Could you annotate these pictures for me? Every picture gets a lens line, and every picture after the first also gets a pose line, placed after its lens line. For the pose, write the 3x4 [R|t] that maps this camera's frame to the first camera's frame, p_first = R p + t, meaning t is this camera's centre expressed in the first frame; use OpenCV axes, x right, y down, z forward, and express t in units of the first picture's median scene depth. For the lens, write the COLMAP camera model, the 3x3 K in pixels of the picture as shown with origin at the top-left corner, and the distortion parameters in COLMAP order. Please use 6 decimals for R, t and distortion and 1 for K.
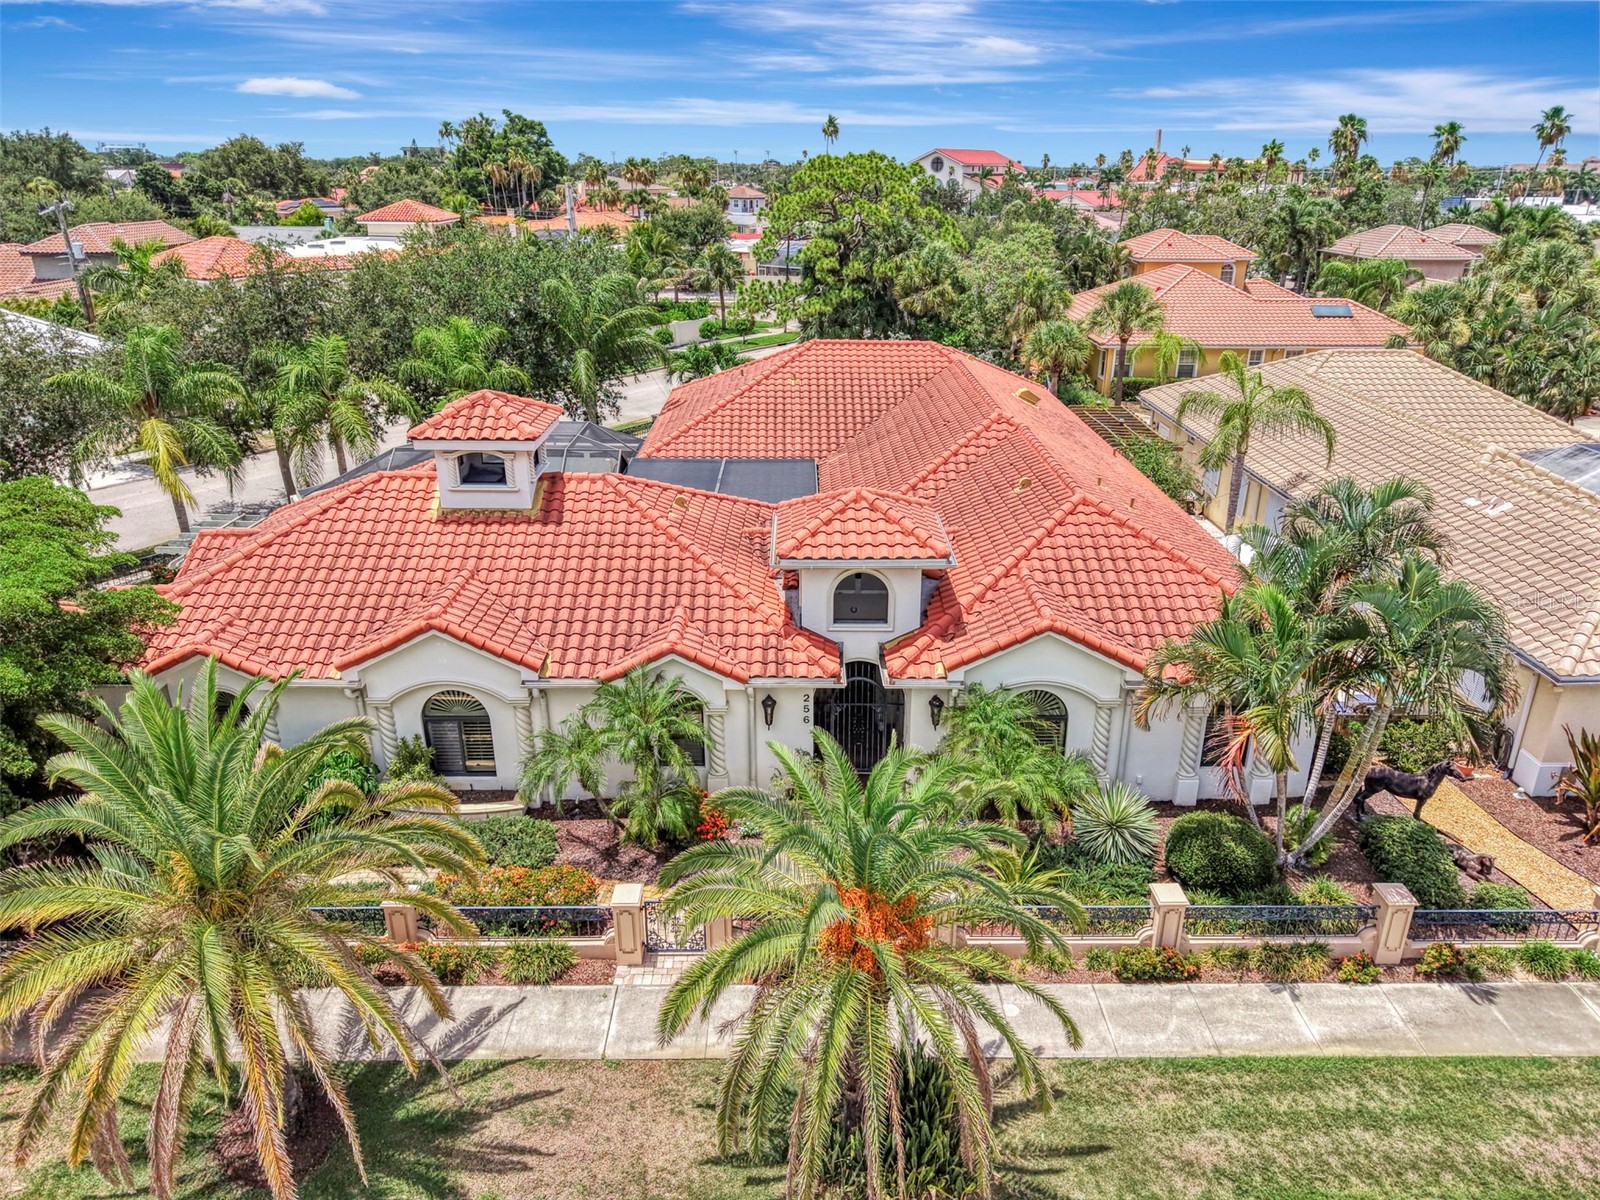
lens RADIAL K [[1066.3, 0, 811.7], [0, 1066.3, 595.7], [0, 0, 1]] dist [0.052027, -0.050270]
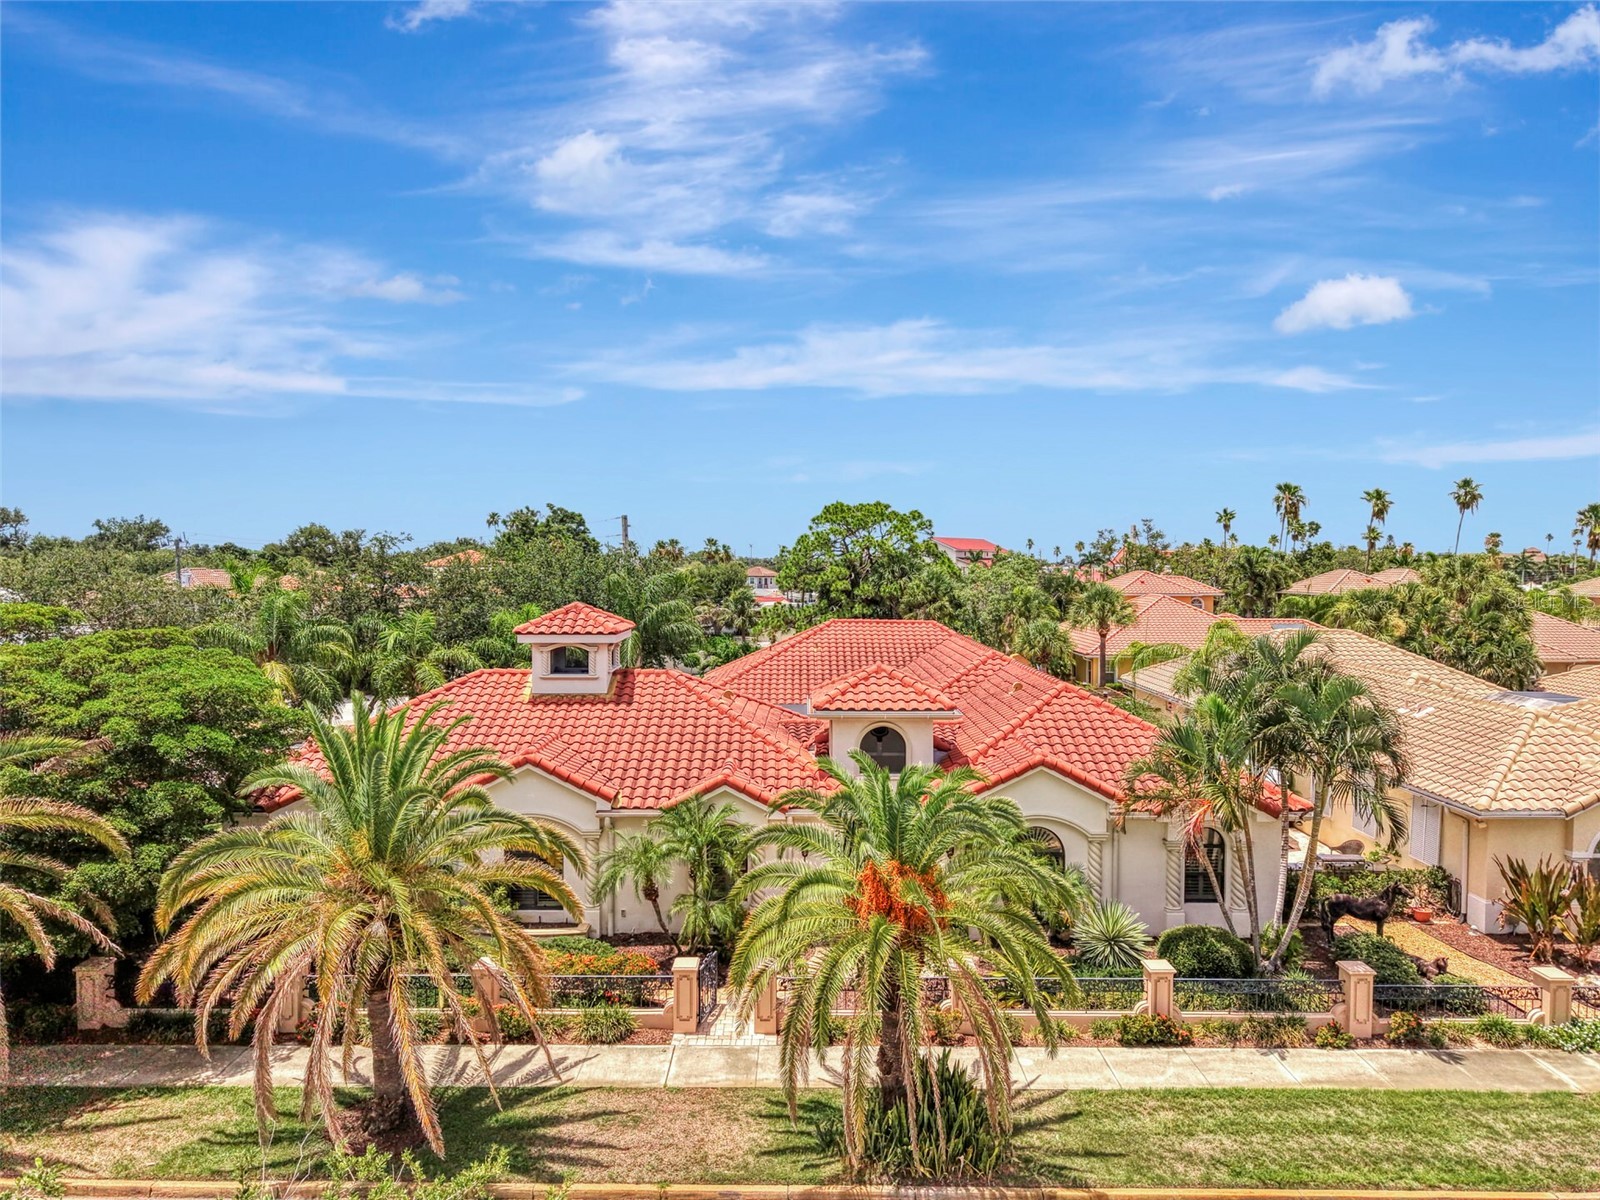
lens RADIAL K [[1066.3, 0, 811.7], [0, 1066.3, 595.7], [0, 0, 1]] dist [0.052027, -0.050270]
pose [[0.999981, 0.002029, -0.005813, -0.026153], [-0.003910, 0.938577, -0.345047, 0.249909], [0.004756, 0.345063, 0.938568, -0.178128]]
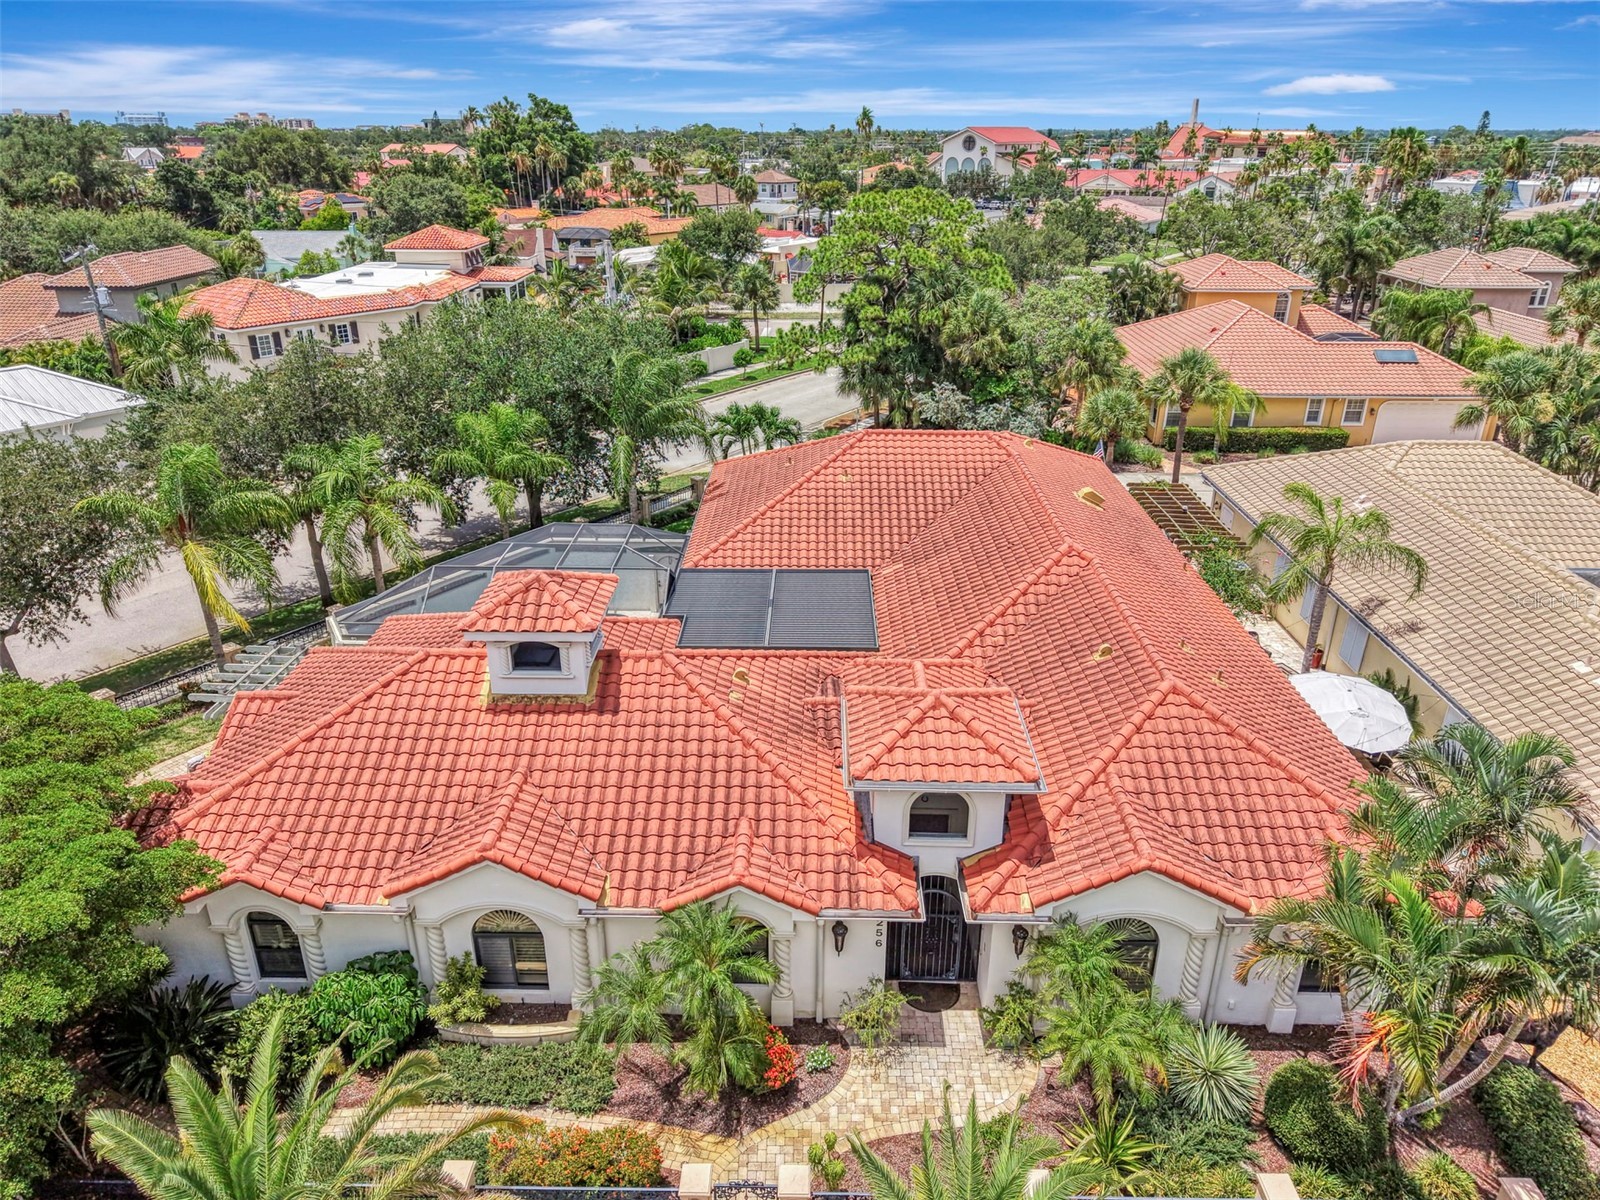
lens RADIAL K [[1072.2, 0, 812.9], [0, 1072.2, 595.0], [0, 0, 1]] dist [0.061606, -0.062943]
pose [[0.999806, 0.009473, -0.017244, -0.049021], [-0.009003, 0.999591, 0.027150, -0.211892], [0.017495, -0.026989, 0.999483, 0.059993]]
